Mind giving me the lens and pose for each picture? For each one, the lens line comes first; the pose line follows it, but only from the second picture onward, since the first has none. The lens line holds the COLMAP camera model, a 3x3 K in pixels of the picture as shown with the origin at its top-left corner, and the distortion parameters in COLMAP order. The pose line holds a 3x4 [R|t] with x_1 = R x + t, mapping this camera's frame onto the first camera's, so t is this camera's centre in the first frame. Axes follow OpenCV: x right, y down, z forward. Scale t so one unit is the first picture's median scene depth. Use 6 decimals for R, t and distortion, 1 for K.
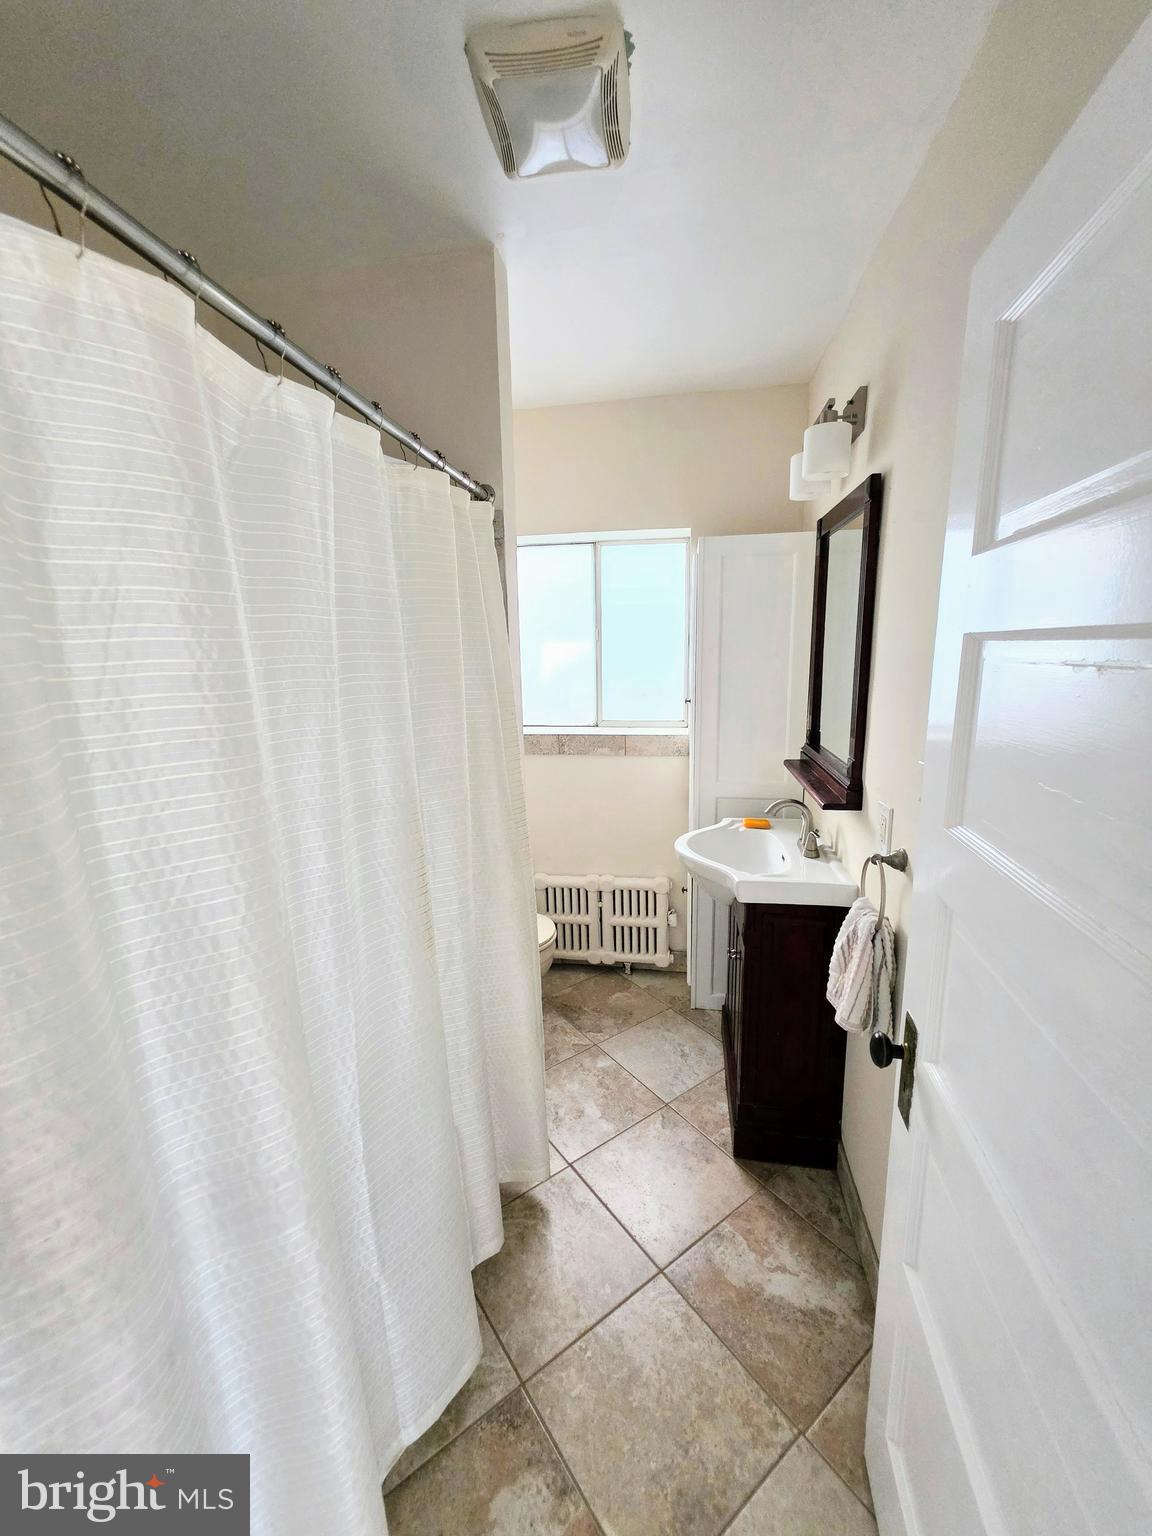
lens RADIAL K [[612.8, 0, 578.4], [0, 612.8, 770.6], [0, 0, 1]] dist [-0.003637, 0.001841]
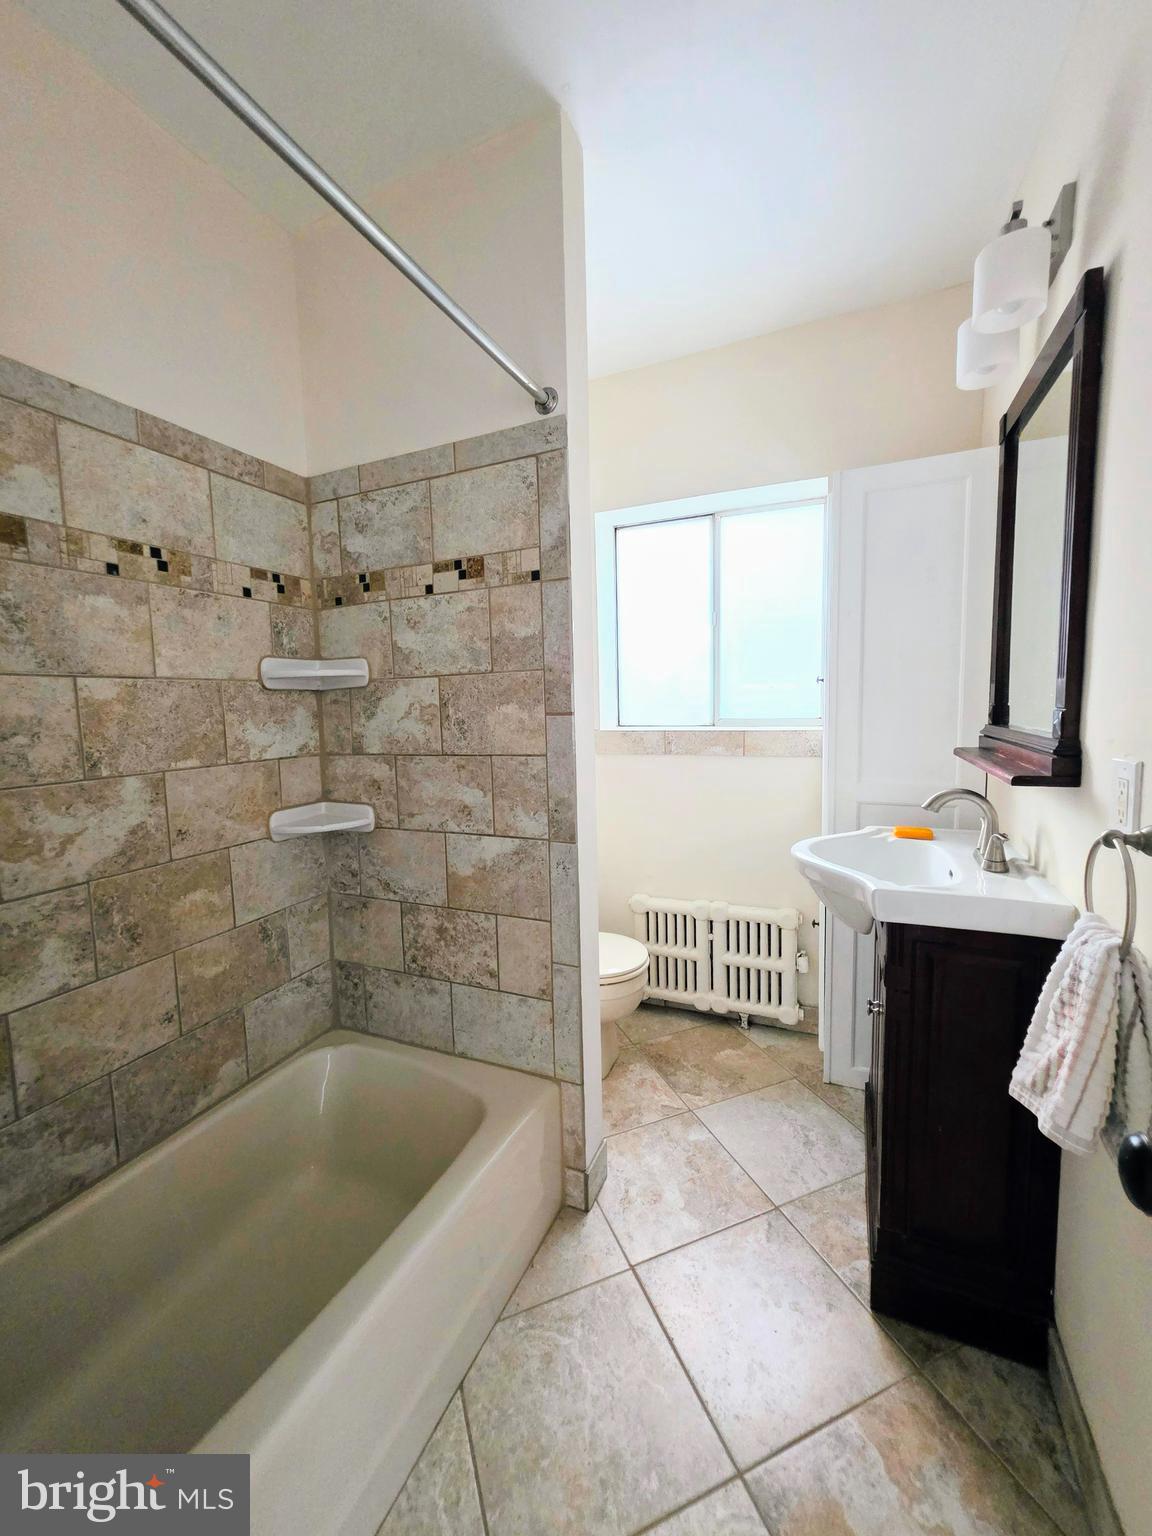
lens RADIAL K [[612.8, 0, 576.0], [0, 612.8, 767.5], [0, 0, 1]] dist [-0.003637, 0.001841]
pose [[0.968895, 0.022079, -0.246487, 0.082959], [-0.043546, 0.995682, -0.081981, 0.094245], [0.243613, 0.090165, 0.965672, 0.192793]]
